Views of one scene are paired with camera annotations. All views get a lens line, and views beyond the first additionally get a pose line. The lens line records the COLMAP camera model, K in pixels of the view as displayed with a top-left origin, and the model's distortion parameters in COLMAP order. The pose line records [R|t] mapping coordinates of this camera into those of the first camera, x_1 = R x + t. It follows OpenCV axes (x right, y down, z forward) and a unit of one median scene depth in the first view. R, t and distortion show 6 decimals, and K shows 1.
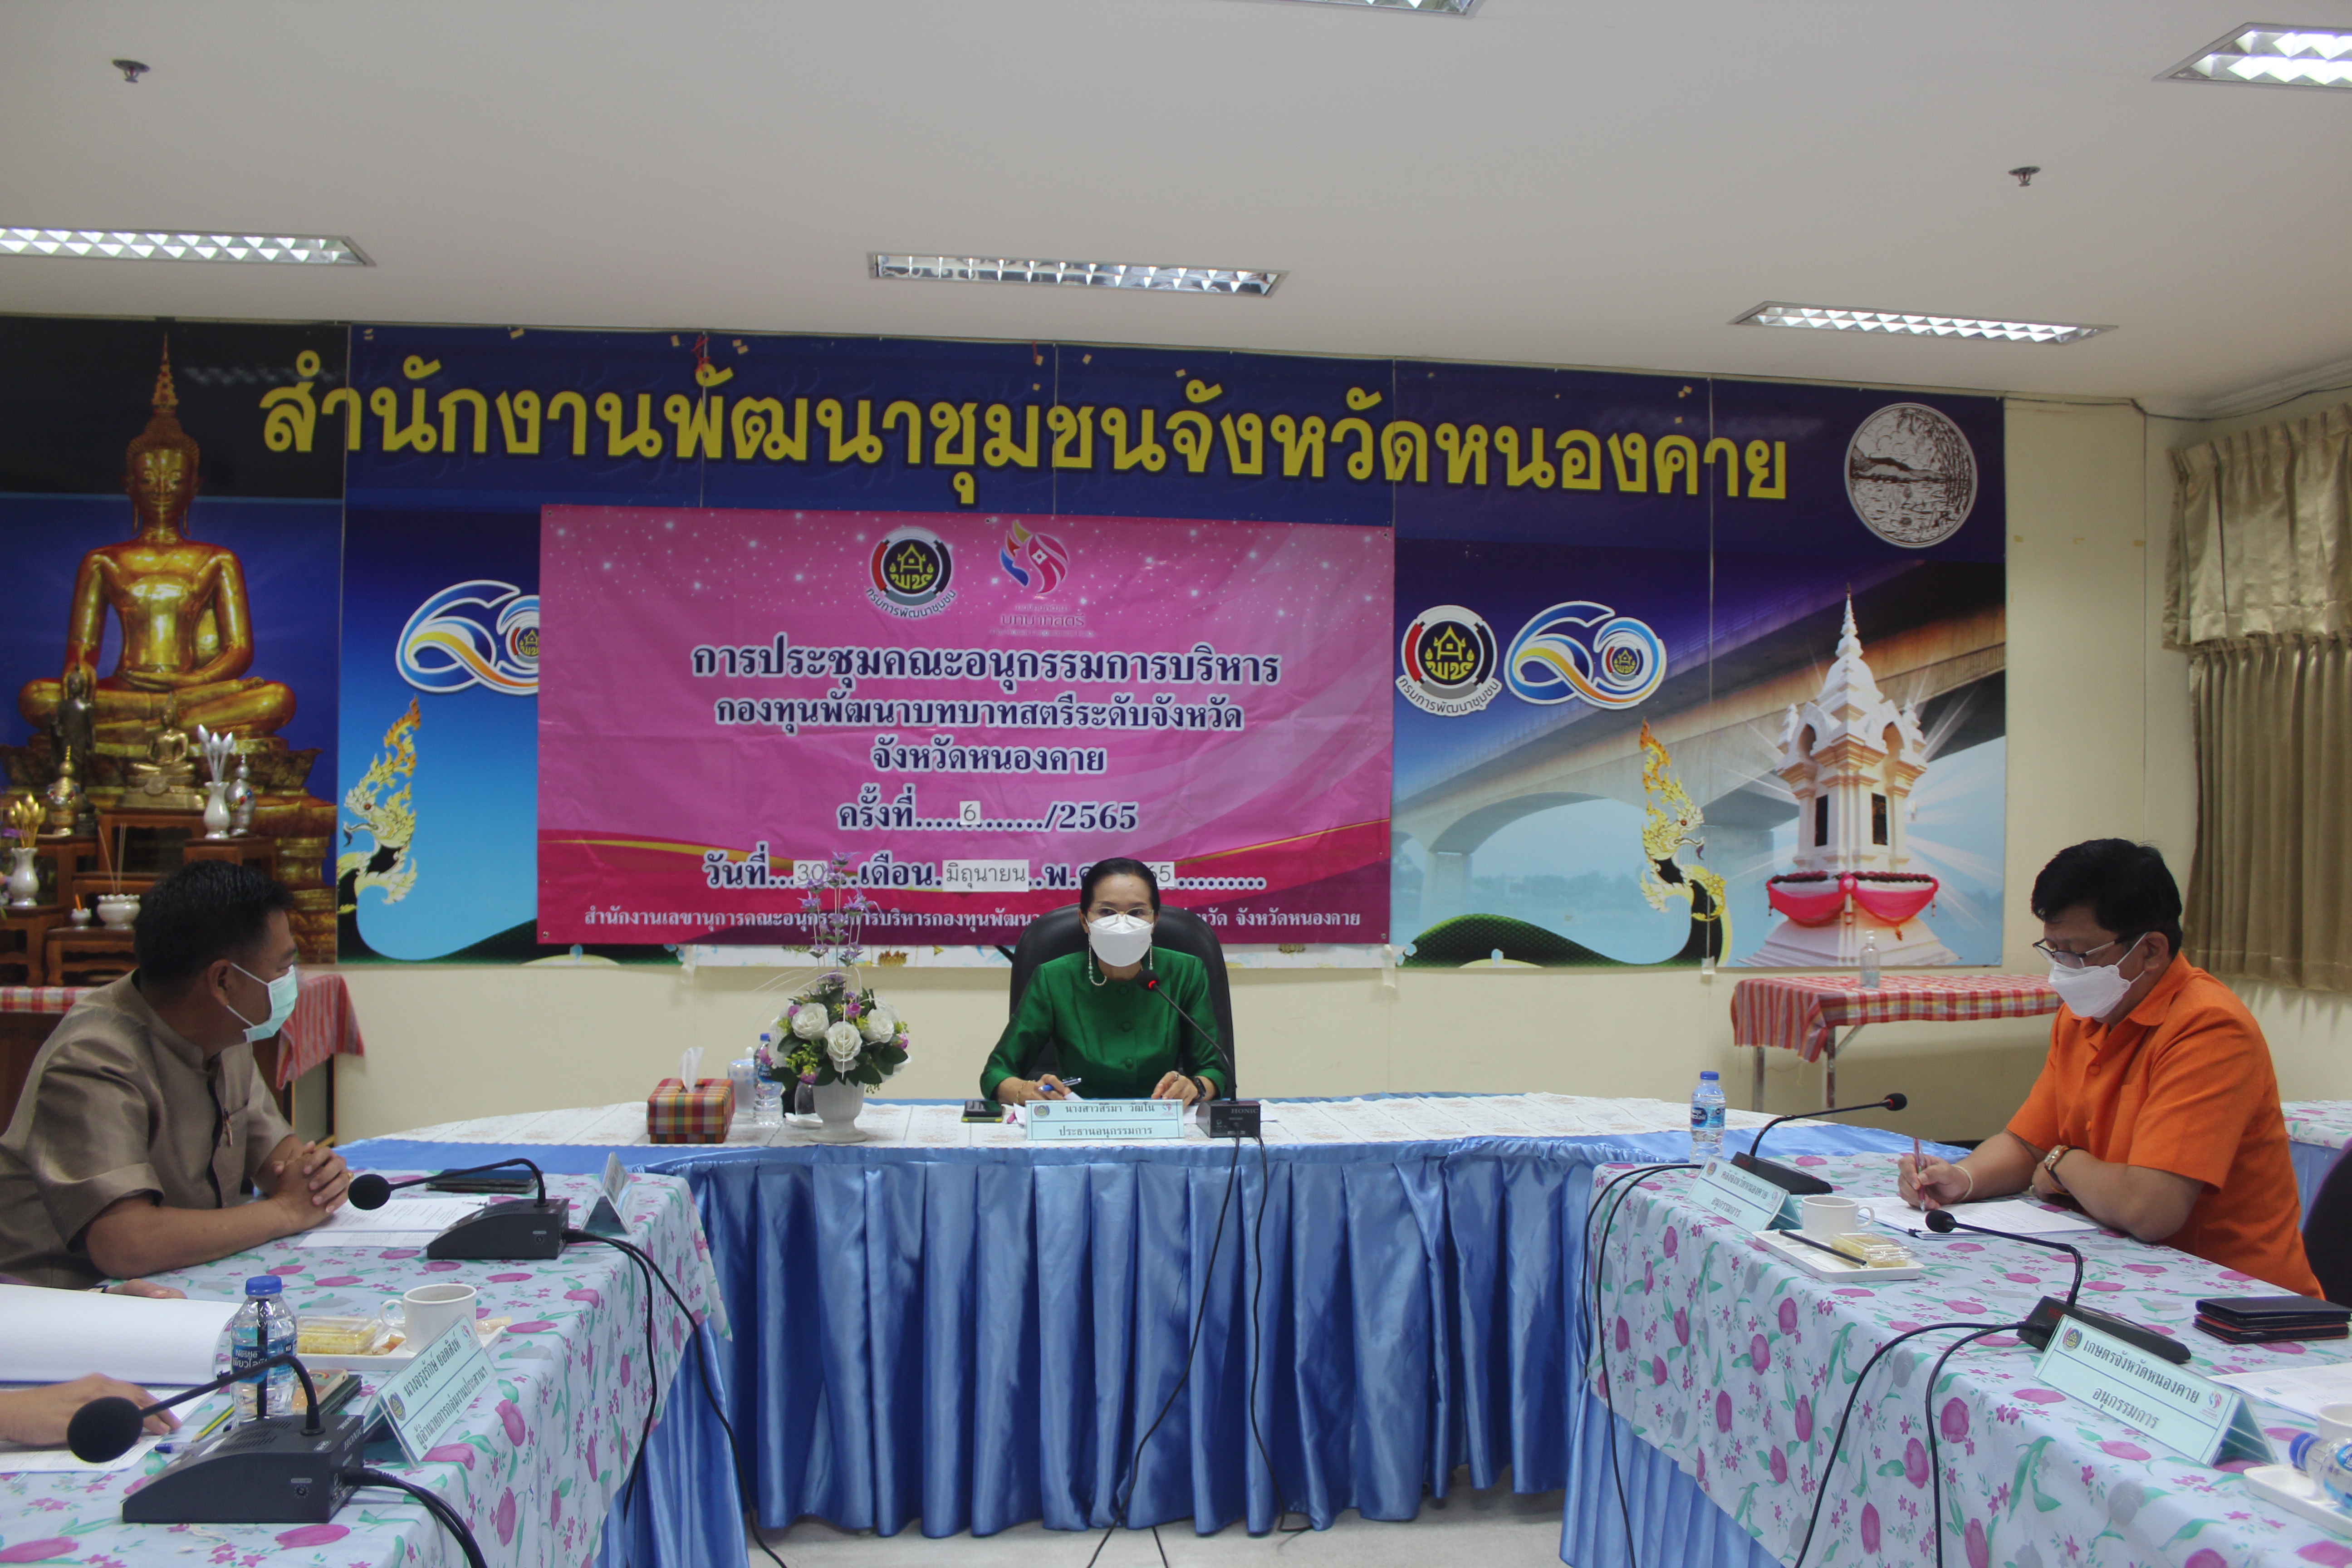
lens RADIAL K [[1938.8, 0, 1173.1], [0, 1938.8, 791.3], [0, 0, 1]] dist [-0.167518, 0.147974]
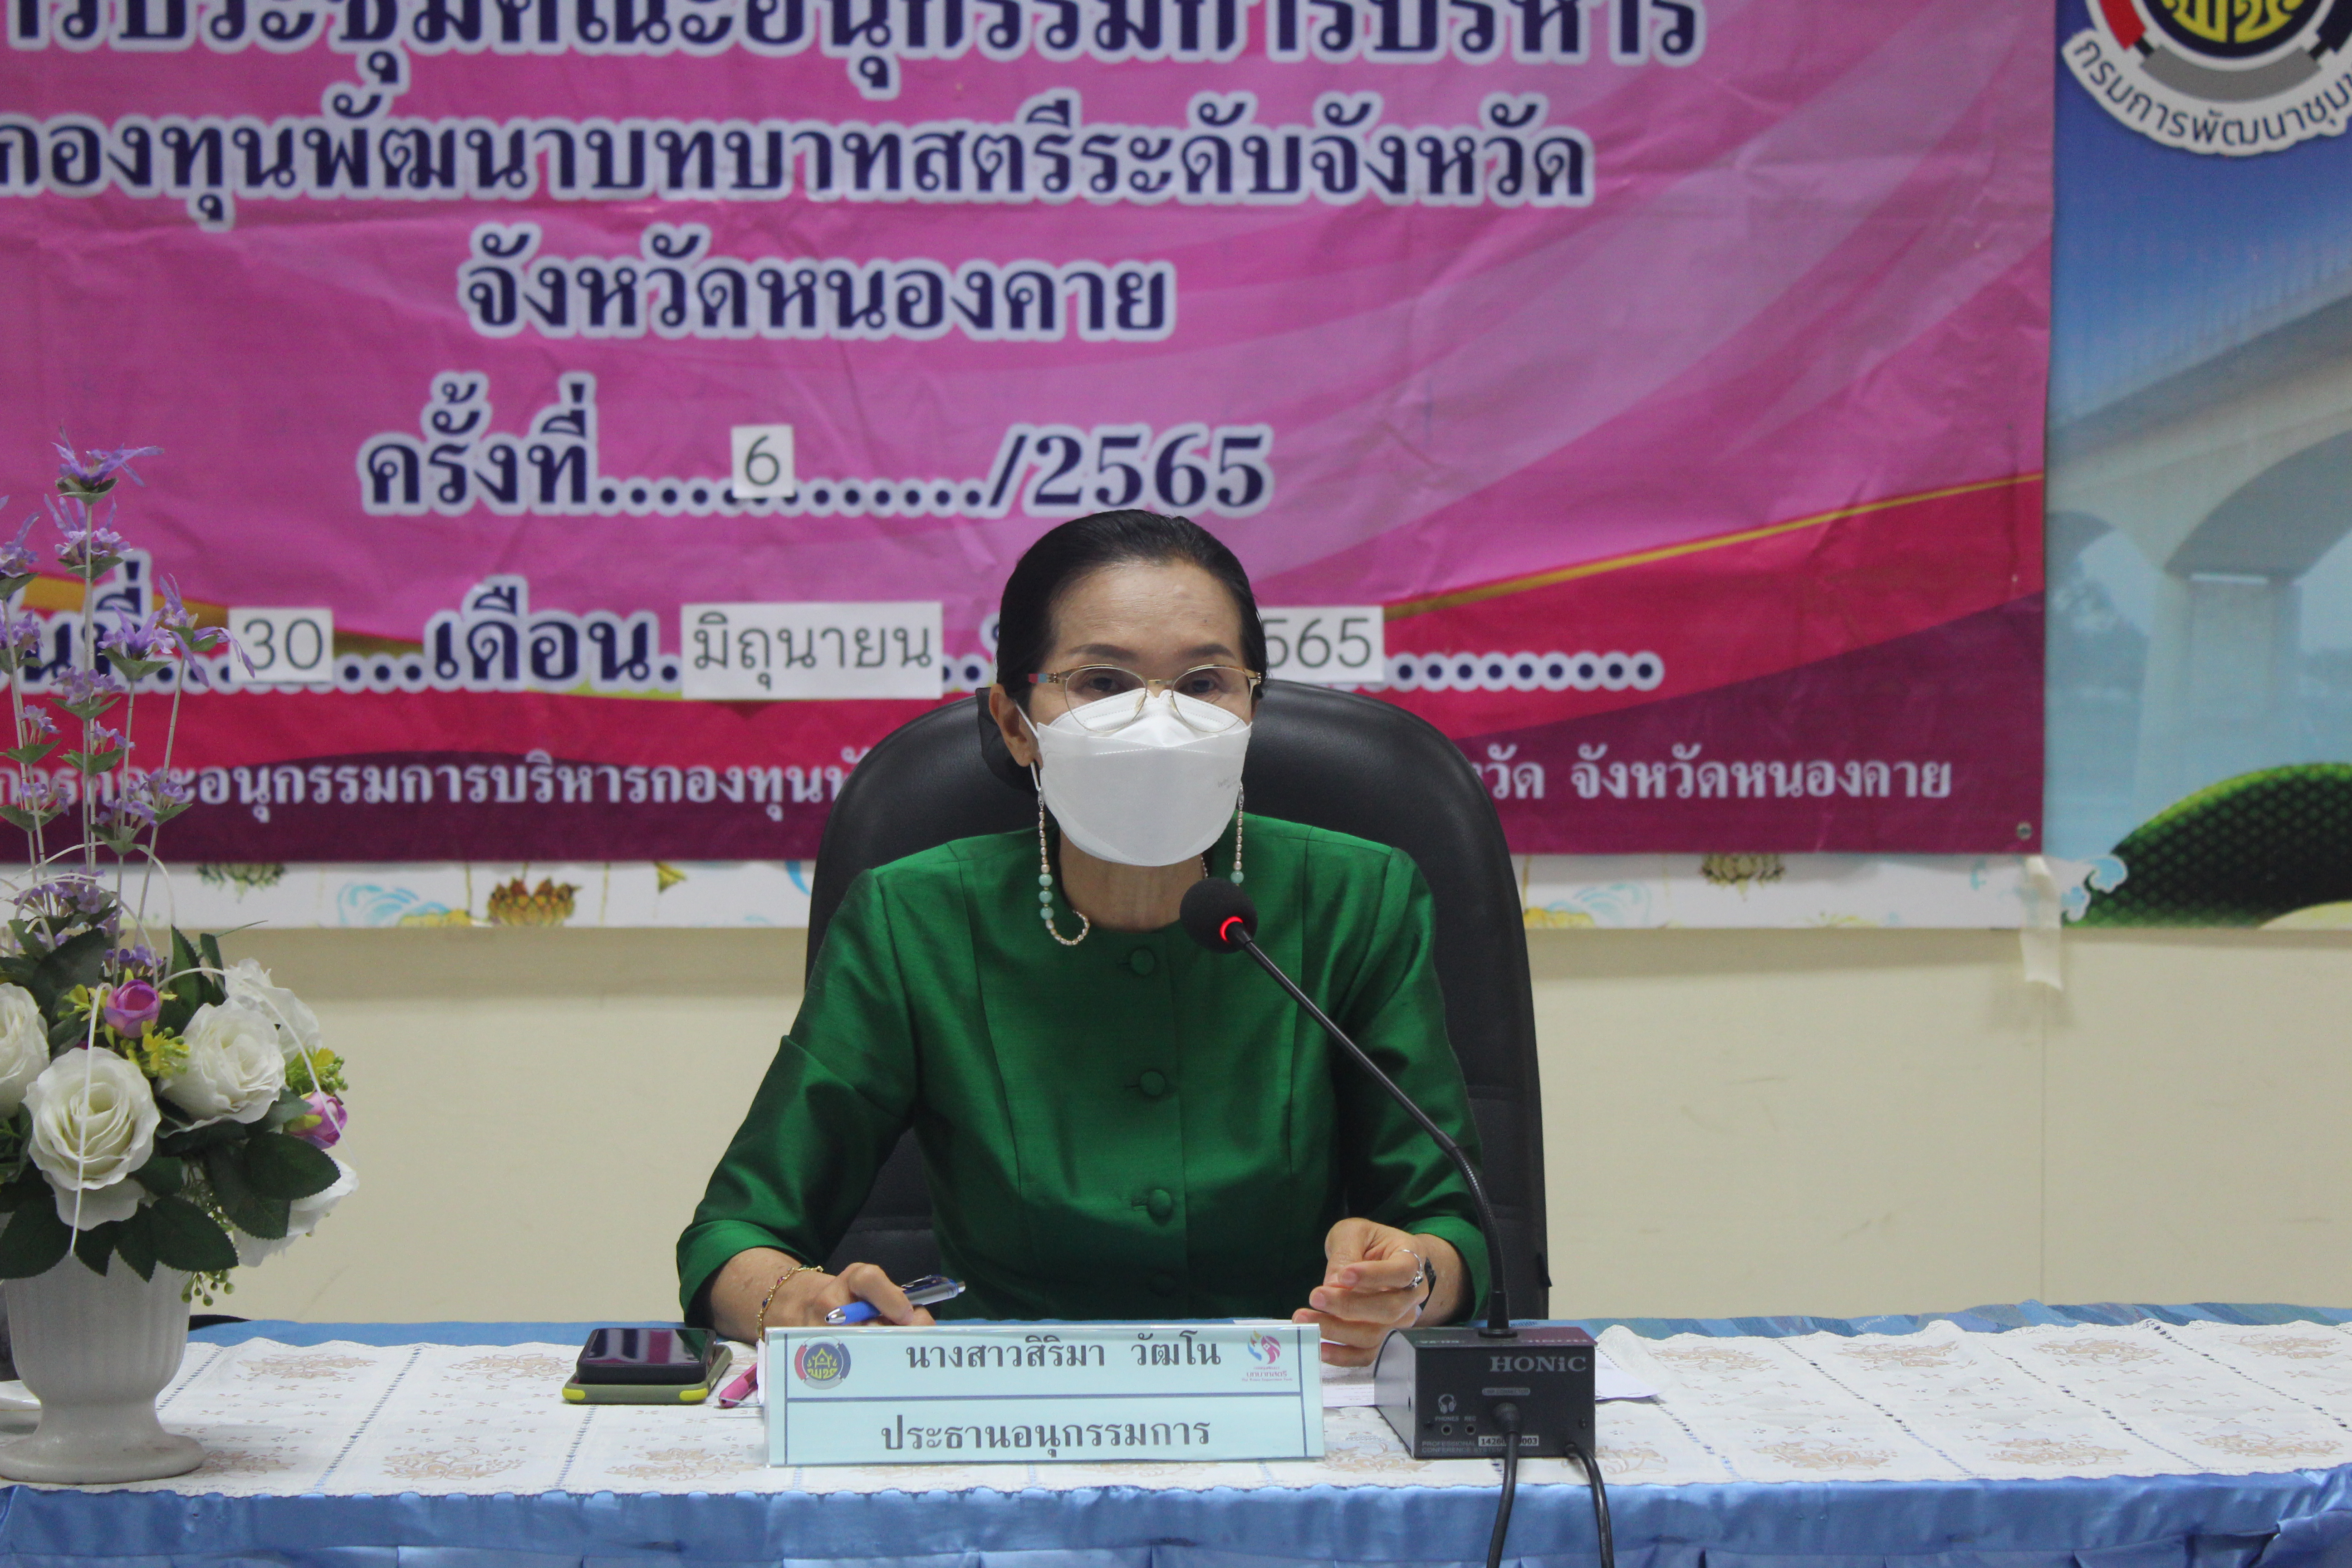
lens RADIAL K [[5001.7, 0, 1163.7], [0, 5001.7, 761.3], [0, 0, 1]] dist [0.037288, 0.267769]
pose [[0.998166, -0.004954, -0.060334, 0.015014], [0.007708, 0.998935, 0.045495, 0.024308], [0.060045, -0.045877, 0.997141, 0.149806]]
